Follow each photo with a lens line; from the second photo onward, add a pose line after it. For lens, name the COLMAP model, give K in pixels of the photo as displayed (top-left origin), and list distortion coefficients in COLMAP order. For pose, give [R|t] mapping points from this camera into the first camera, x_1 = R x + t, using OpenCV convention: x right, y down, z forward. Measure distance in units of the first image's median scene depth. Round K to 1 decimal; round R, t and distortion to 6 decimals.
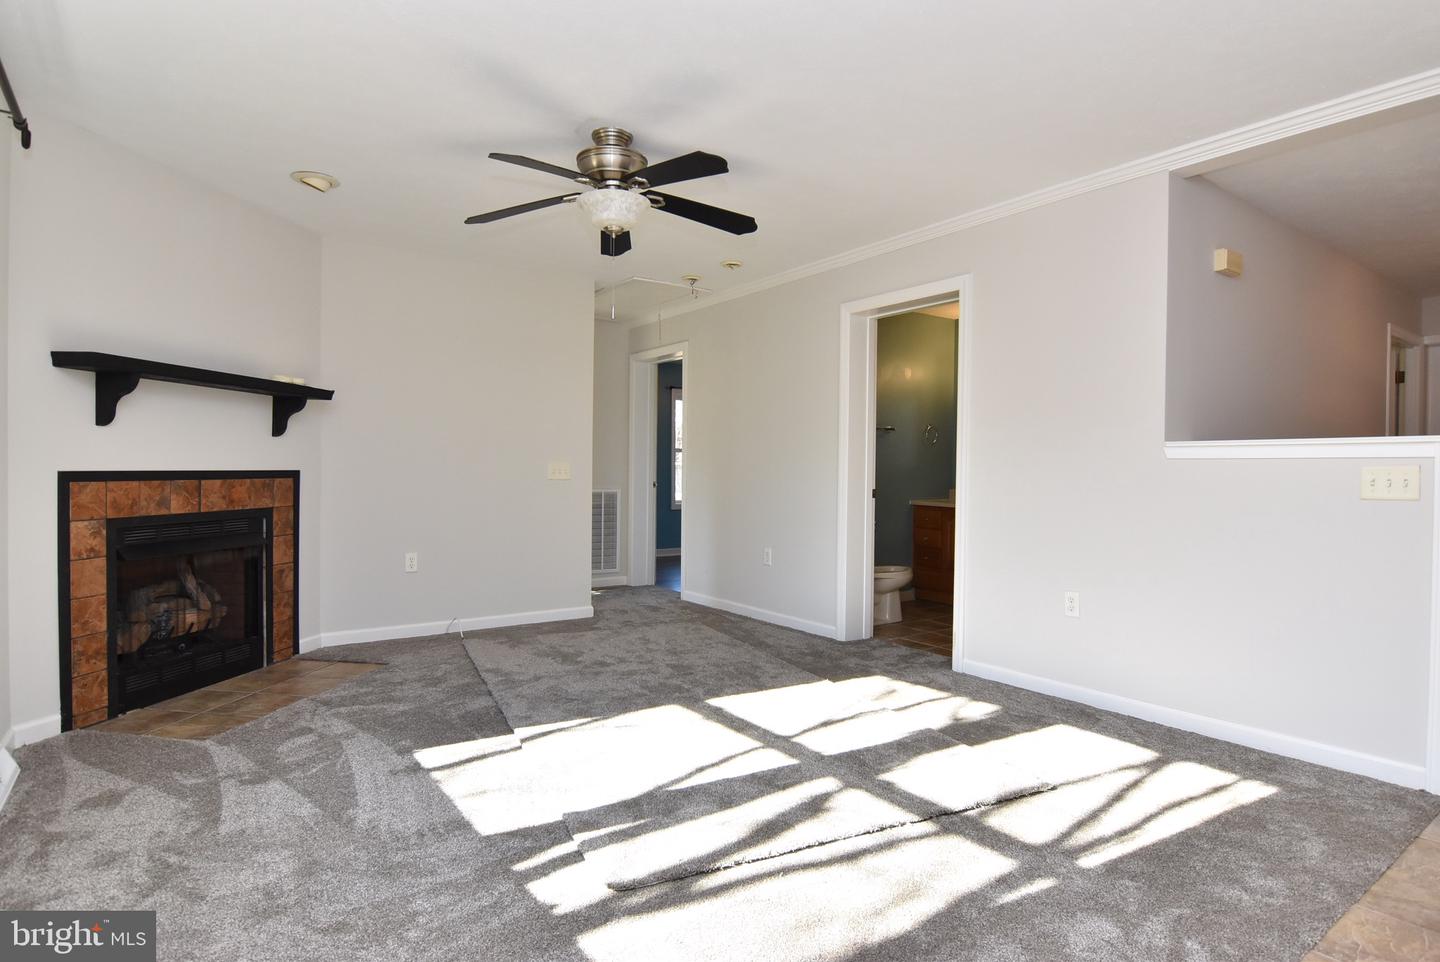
lens RADIAL K [[763.5, 0, 728.3], [0, 763.5, 482.6], [0, 0, 1]] dist [0.000758, -0.016222]
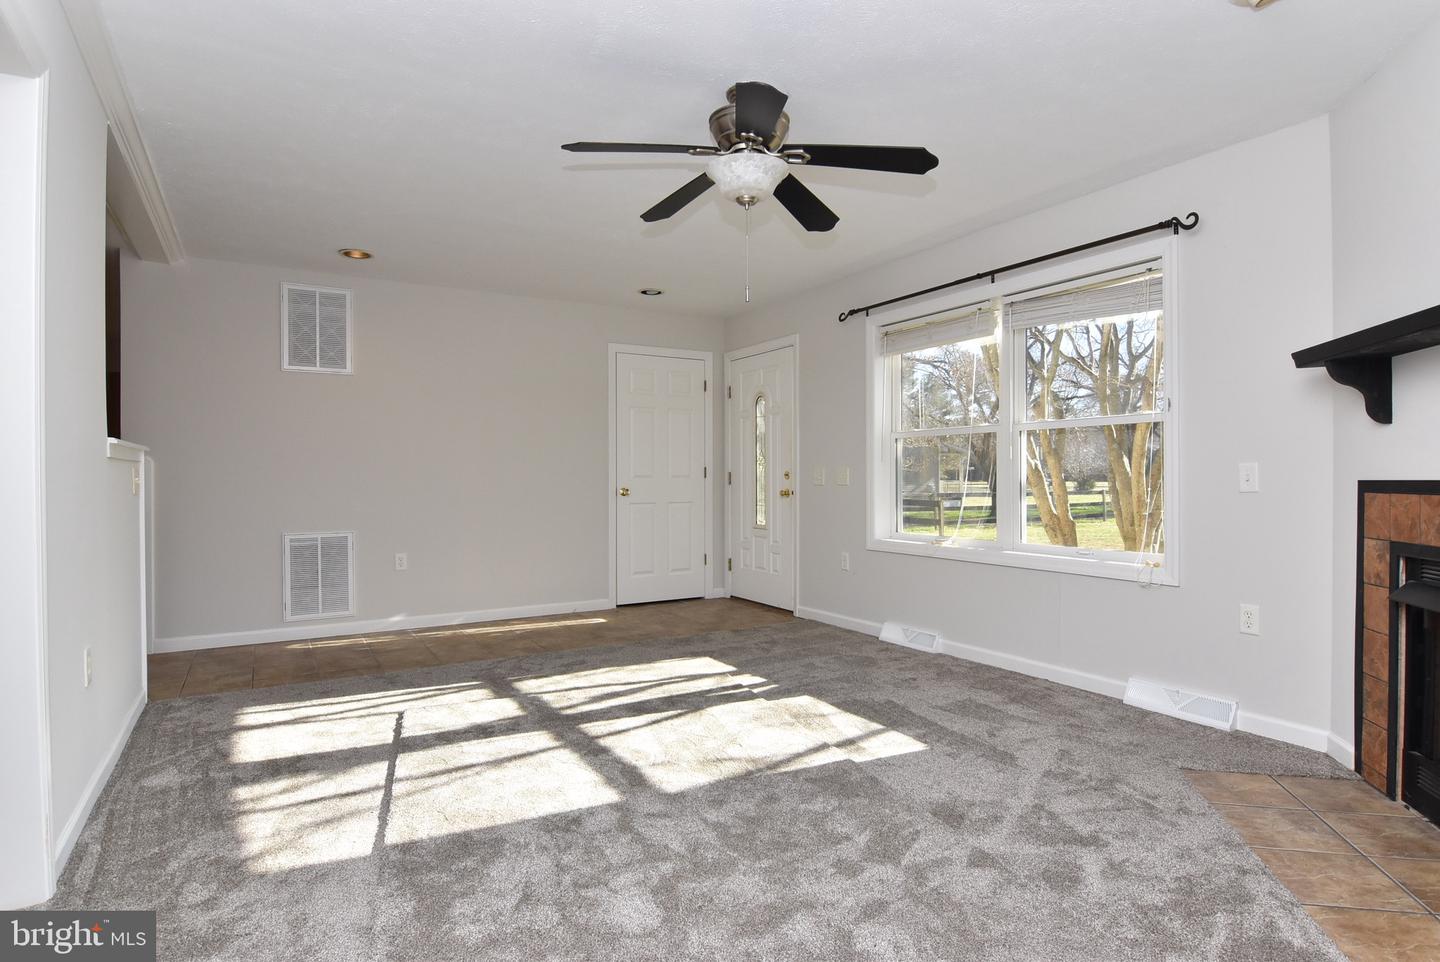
lens RADIAL K [[763.5, 0, 711.1], [0, 763.5, 479.6], [0, 0, 1]] dist [0.000758, -0.016222]
pose [[-0.993865, -0.007400, 0.110350, -0.207490], [-0.005053, 0.999755, 0.021529, -0.028802], [-0.110483, 0.020839, -0.993660, 1.856087]]
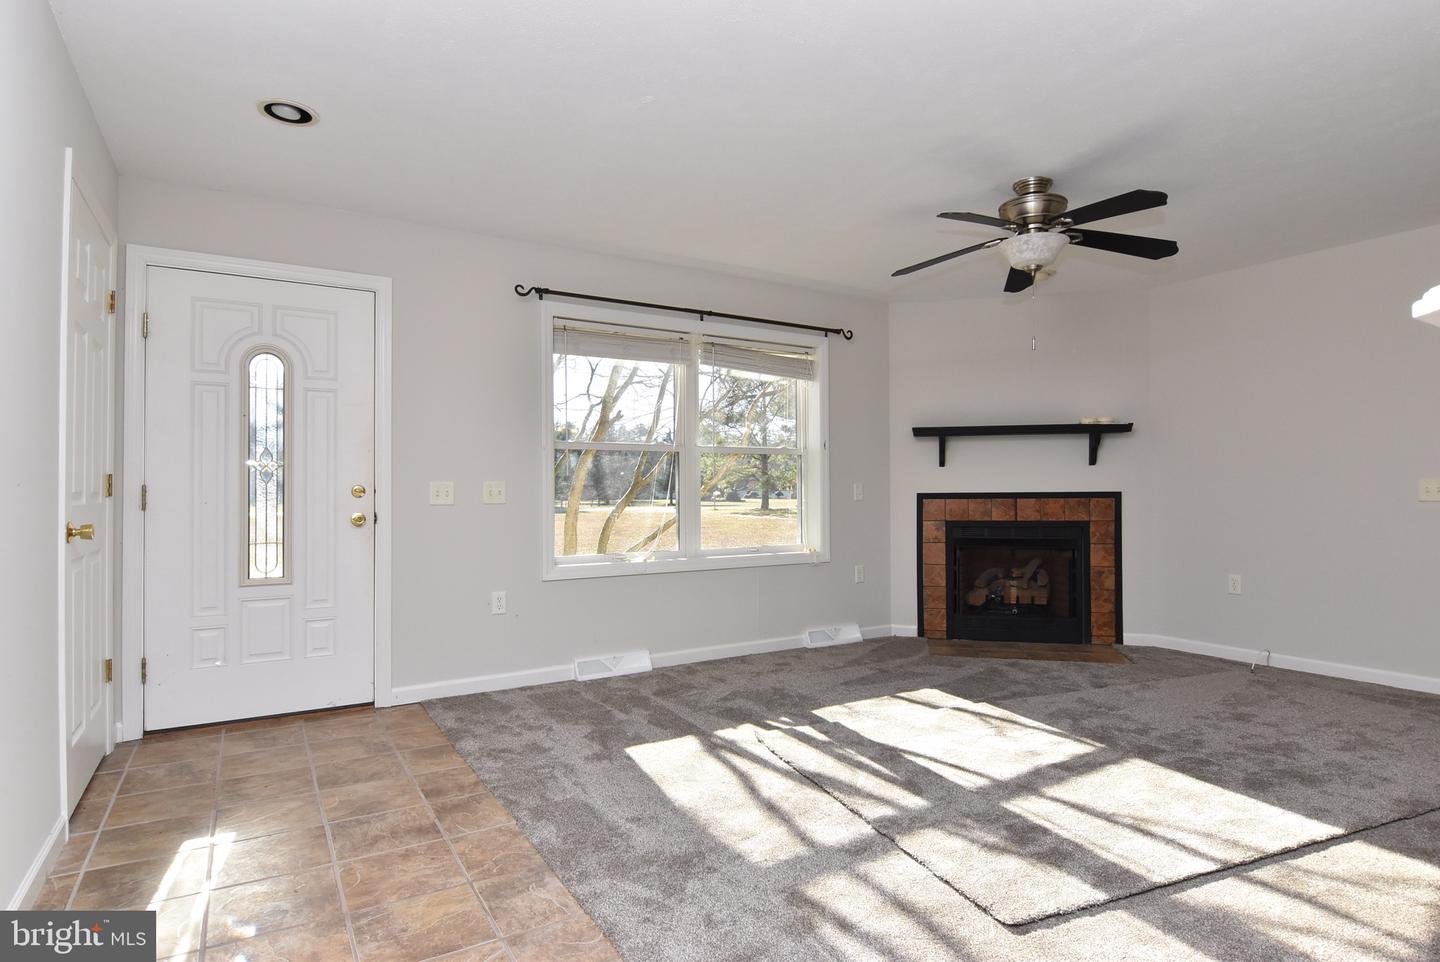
lens RADIAL K [[763.5, 0, 765.0], [0, 763.5, 487.4], [0, 0, 1]] dist [0.000758, -0.016222]
pose [[-0.065953, -0.015458, -0.997703, 0.927888], [-0.011148, 0.999829, -0.014754, 0.002483], [0.997760, 0.010149, -0.066114, 0.708427]]
